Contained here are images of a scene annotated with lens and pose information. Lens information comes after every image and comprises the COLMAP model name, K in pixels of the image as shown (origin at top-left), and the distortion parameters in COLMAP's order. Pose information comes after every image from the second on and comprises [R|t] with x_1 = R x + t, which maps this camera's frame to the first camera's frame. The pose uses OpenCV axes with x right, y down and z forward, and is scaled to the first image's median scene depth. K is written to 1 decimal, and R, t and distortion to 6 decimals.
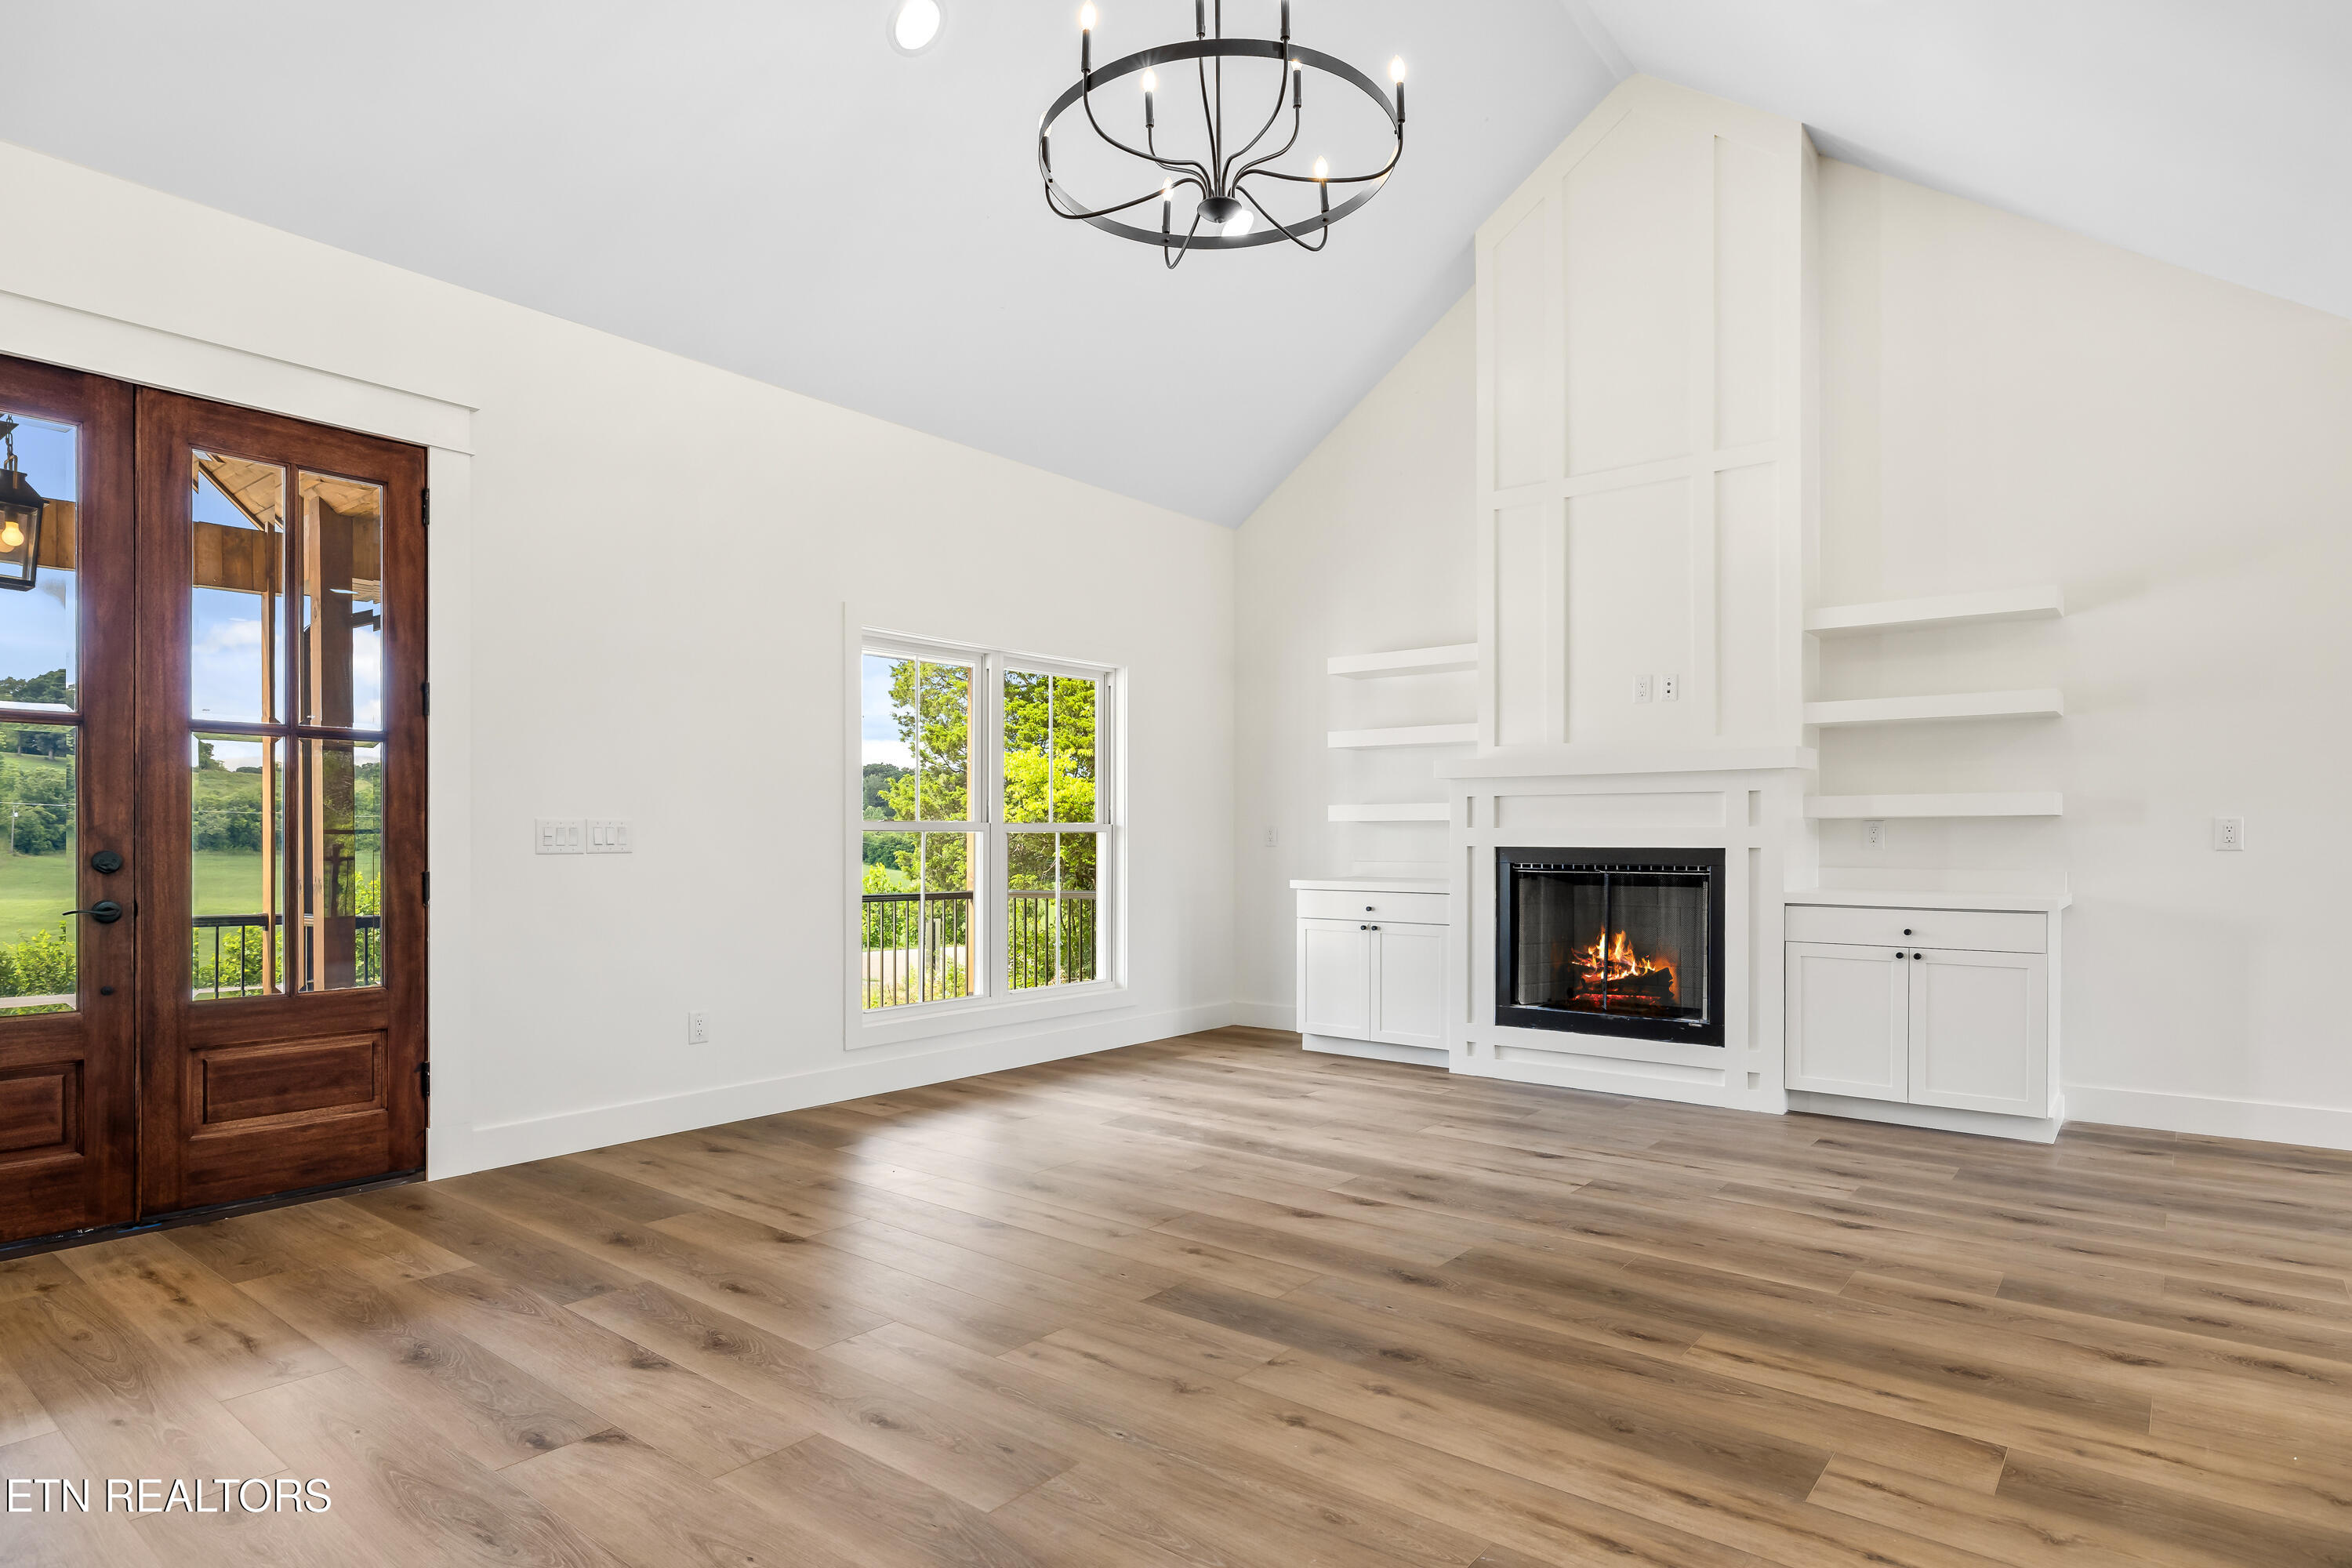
lens RADIAL K [[1268.3, 0, 1196.8], [0, 1268.3, 855.4], [0, 0, 1]] dist [-0.011066, 0.002522]
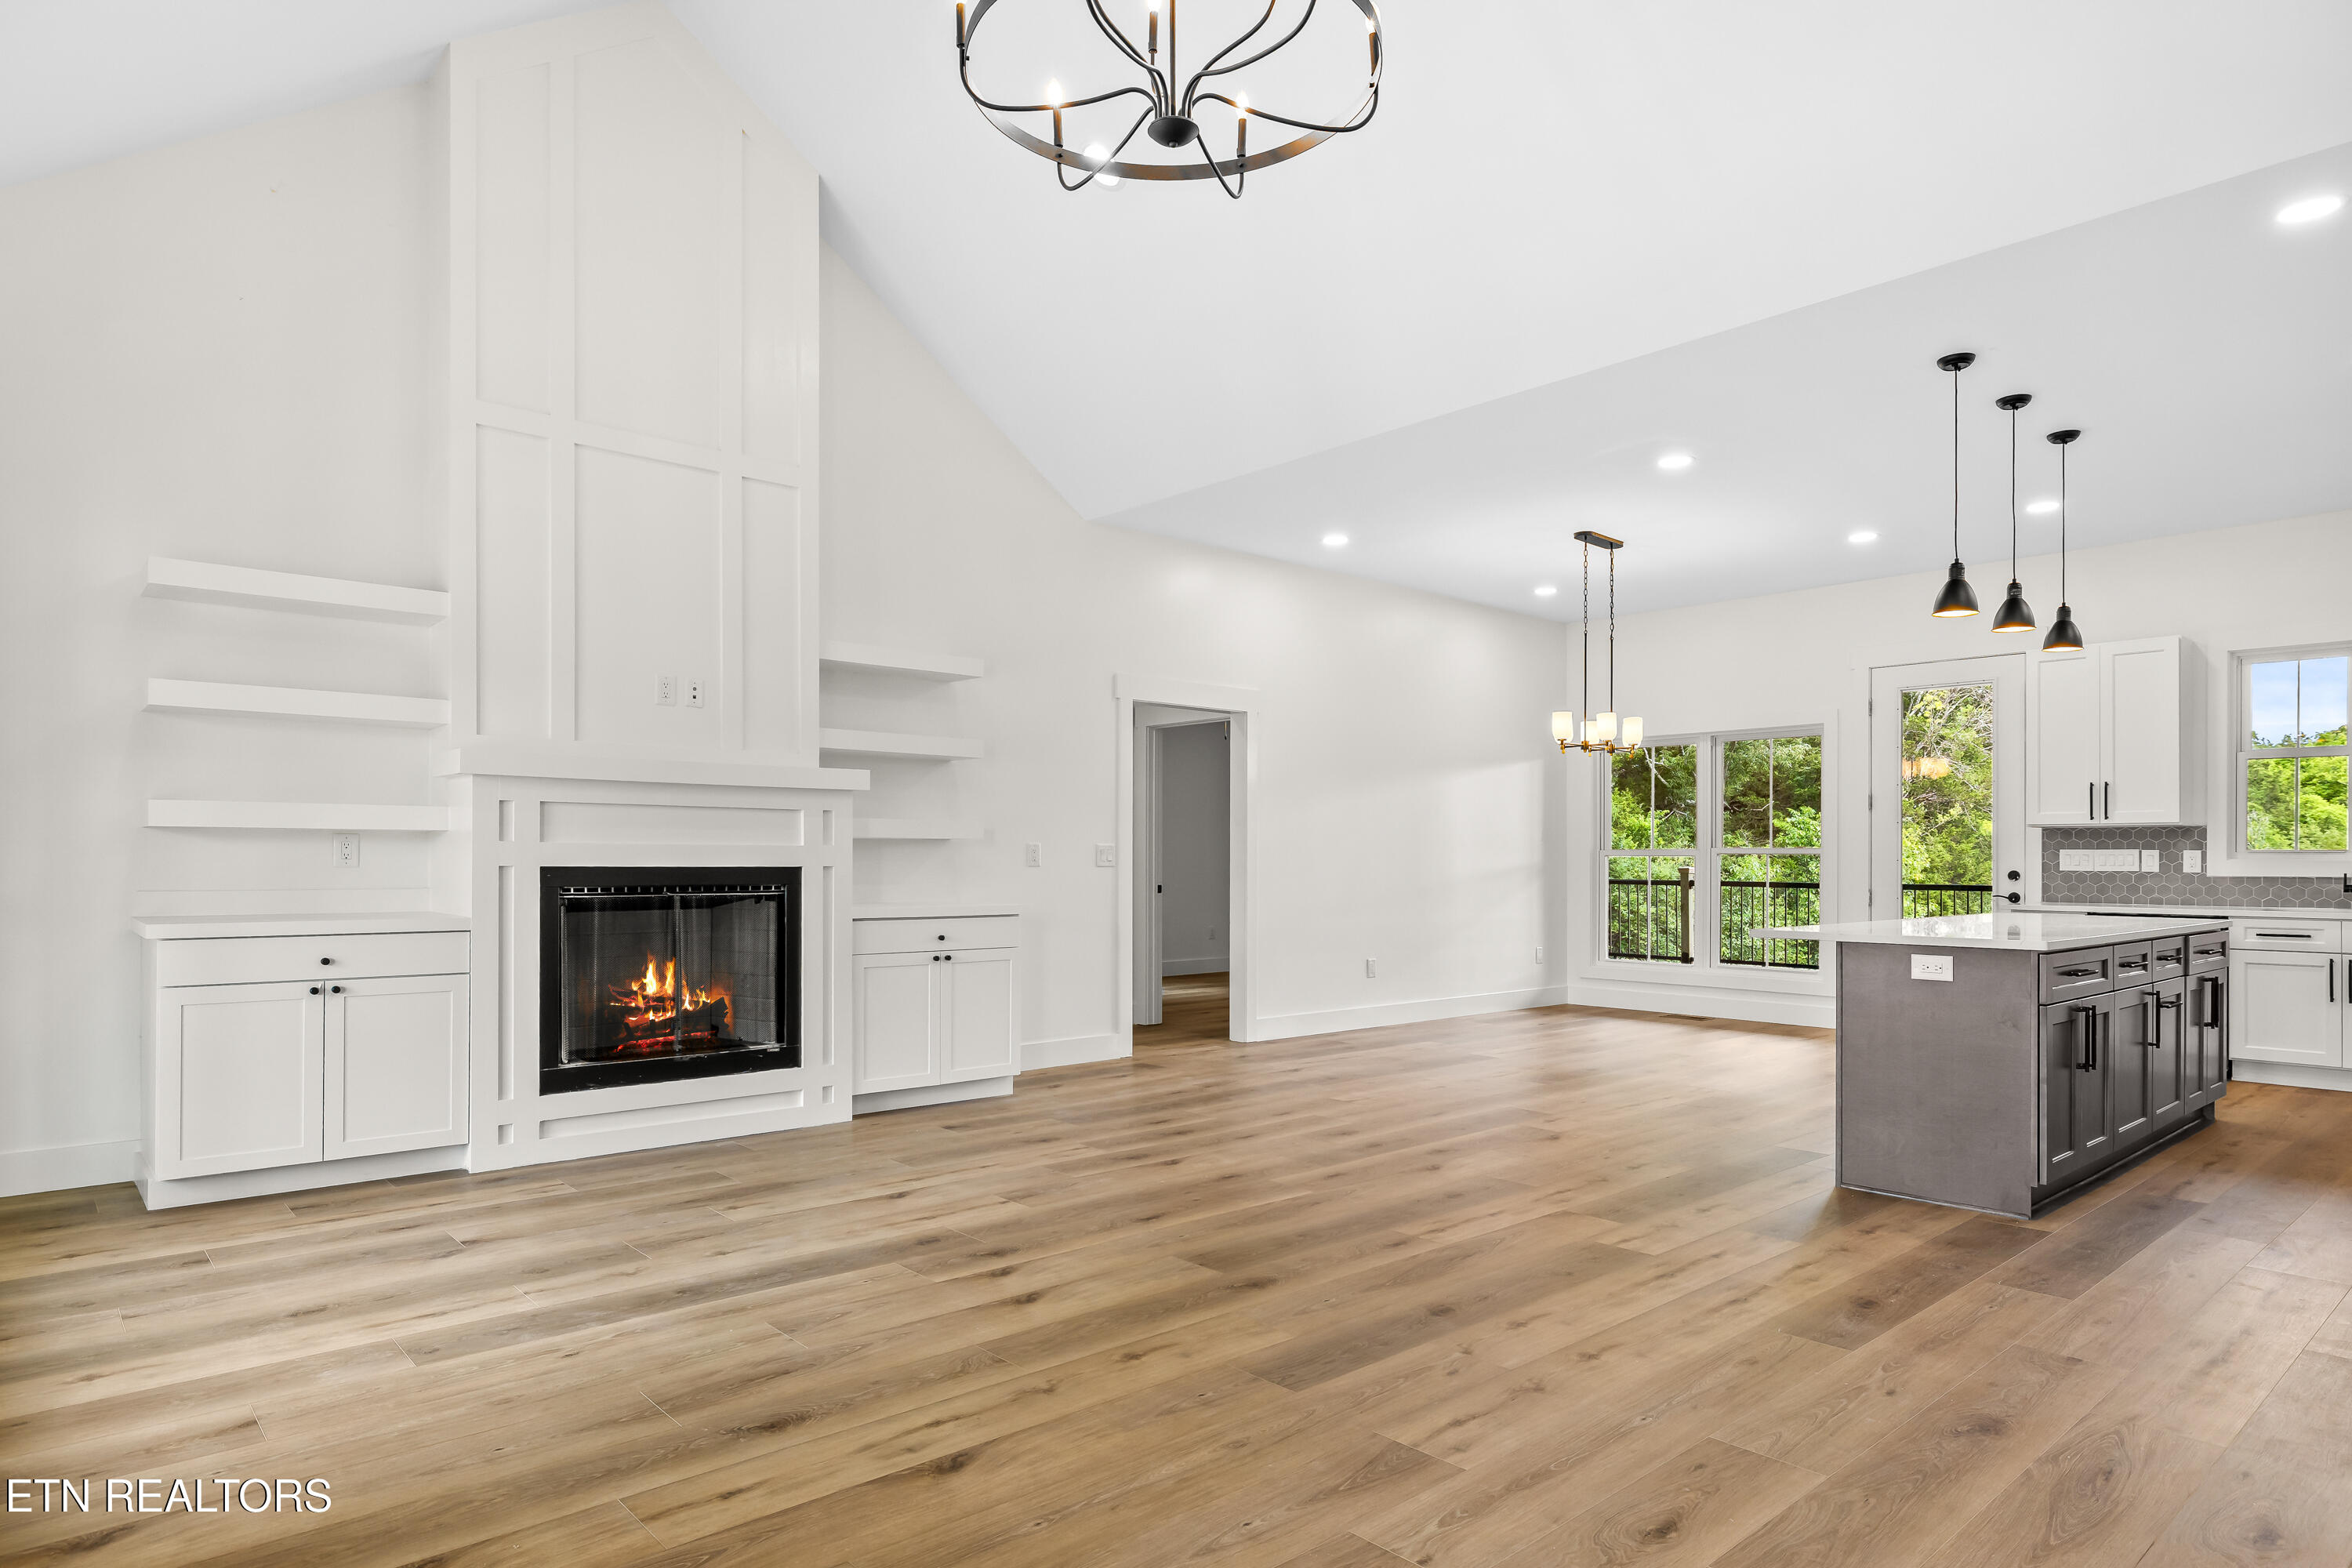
lens RADIAL K [[1324.4, 0, 1145.5], [0, 1324.4, 863.8], [0, 0, 1]] dist [-0.005904, 0.001022]
pose [[0.186462, -0.002493, 0.982459, -0.709803], [0.010316, 0.999947, 0.000580, -0.007229], [-0.982408, 0.010027, 0.186478, 0.694516]]
